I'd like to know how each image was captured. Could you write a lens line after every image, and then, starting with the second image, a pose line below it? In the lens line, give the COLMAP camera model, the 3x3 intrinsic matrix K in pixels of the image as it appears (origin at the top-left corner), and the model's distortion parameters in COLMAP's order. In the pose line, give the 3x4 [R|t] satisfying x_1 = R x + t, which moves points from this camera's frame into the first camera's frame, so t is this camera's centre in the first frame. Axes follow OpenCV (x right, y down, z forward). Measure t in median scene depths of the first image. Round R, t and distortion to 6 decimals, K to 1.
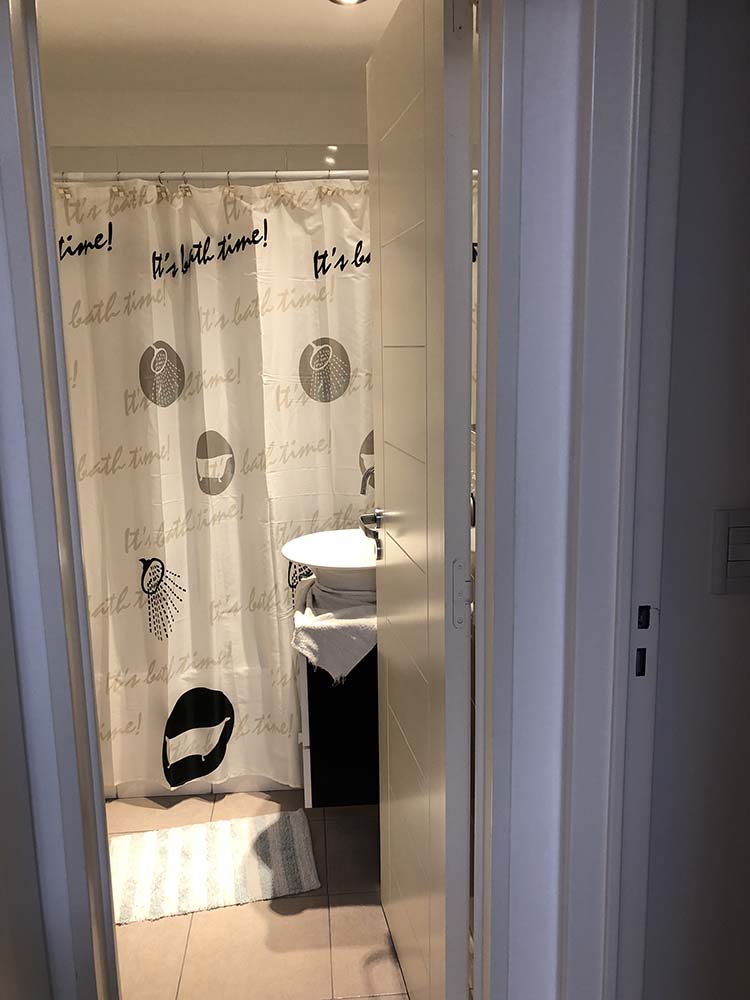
lens RADIAL K [[822.3, 0, 375.0], [0, 822.3, 500.0], [0, 0, 1]] dist [0.119870, -0.370594]
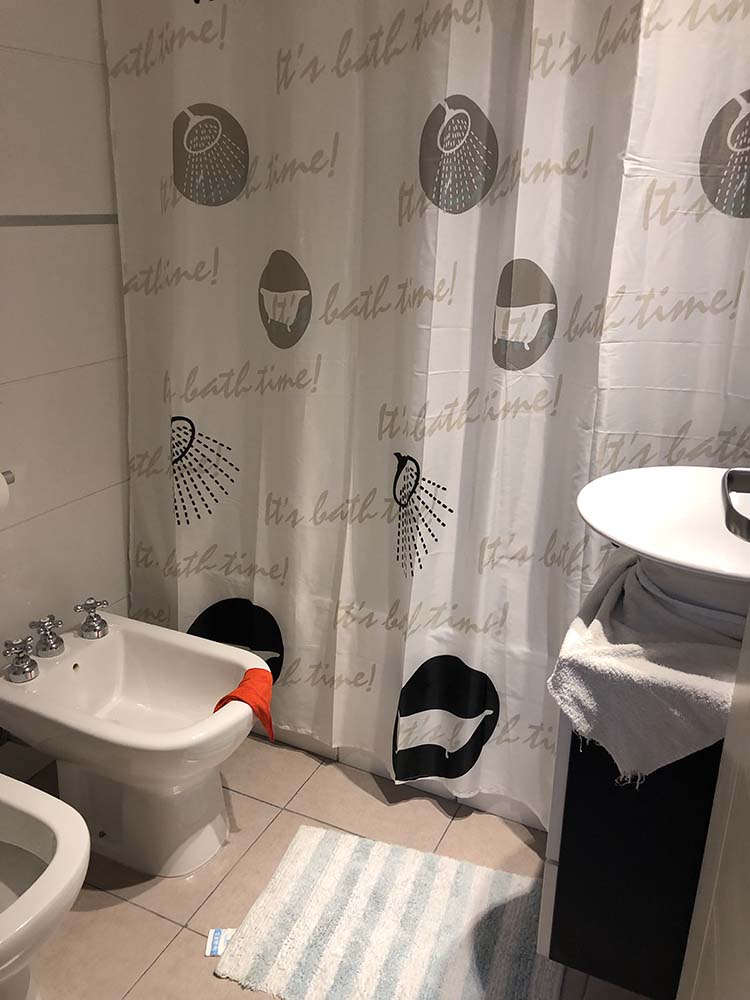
lens RADIAL K [[832.5, 0, 371.2], [0, 832.5, 494.4], [0, 0, 1]] dist [0.013142, 0.001407]
pose [[0.861356, 0.198649, -0.467552, 0.019120], [-0.122617, 0.974461, 0.188127, -0.019379], [0.492982, -0.104714, 0.863715, 0.417350]]
